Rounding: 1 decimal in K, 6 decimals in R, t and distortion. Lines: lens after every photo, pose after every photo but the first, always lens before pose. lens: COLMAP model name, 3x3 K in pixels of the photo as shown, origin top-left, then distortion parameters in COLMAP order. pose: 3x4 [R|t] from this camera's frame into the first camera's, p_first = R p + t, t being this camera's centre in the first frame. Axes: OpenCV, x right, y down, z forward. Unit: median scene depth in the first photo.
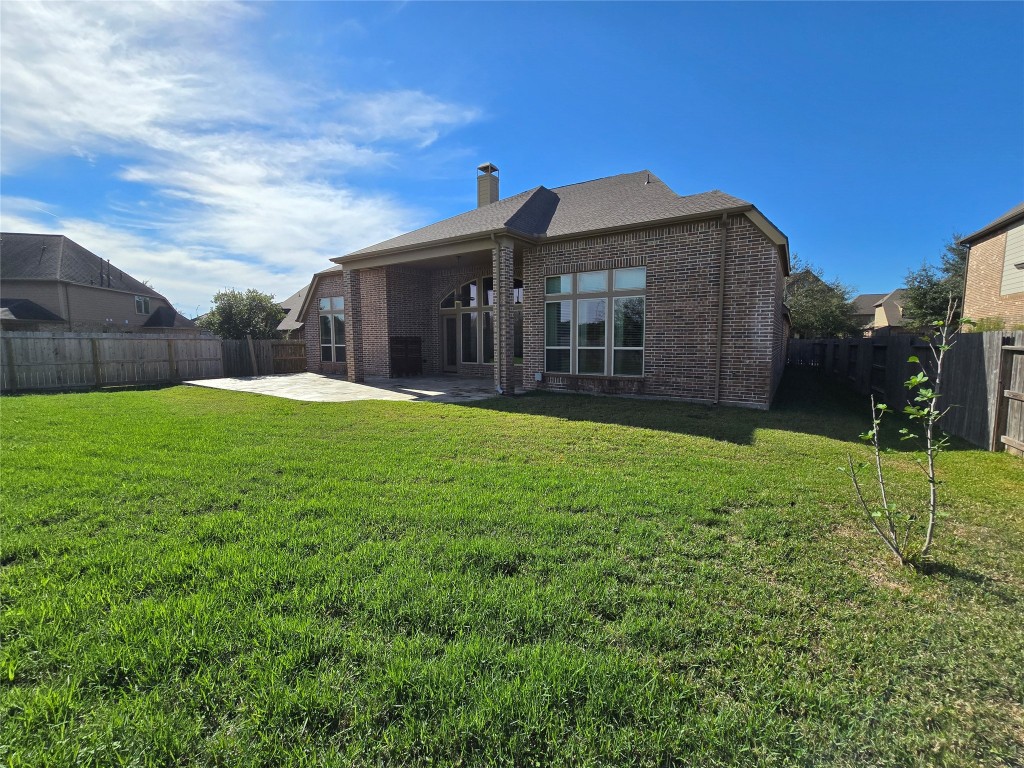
lens RADIAL K [[419.8, 0, 509.5], [0, 419.8, 381.2], [0, 0, 1]] dist [-0.003759, -0.000082]
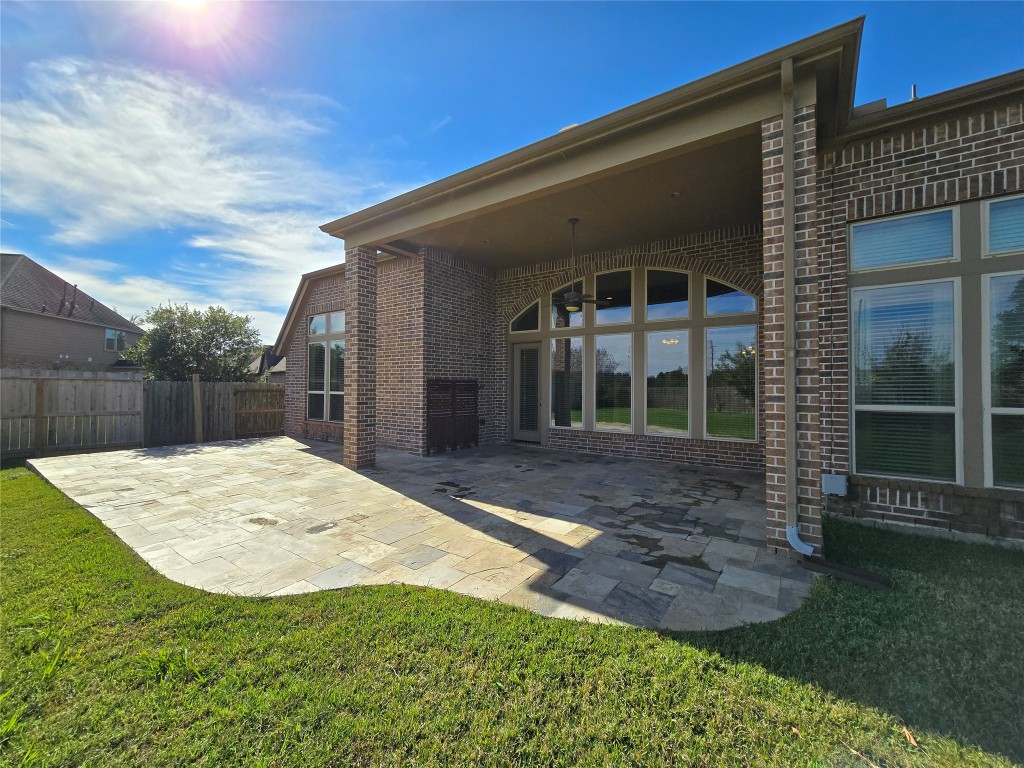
lens RADIAL K [[419.8, 0, 509.5], [0, 419.8, 381.2], [0, 0, 1]] dist [-0.003759, -0.000082]
pose [[0.999541, 0.010154, -0.028534, -0.153797], [-0.013280, 0.993666, -0.111583, -0.040985], [0.027220, 0.111911, 0.993345, 0.440482]]
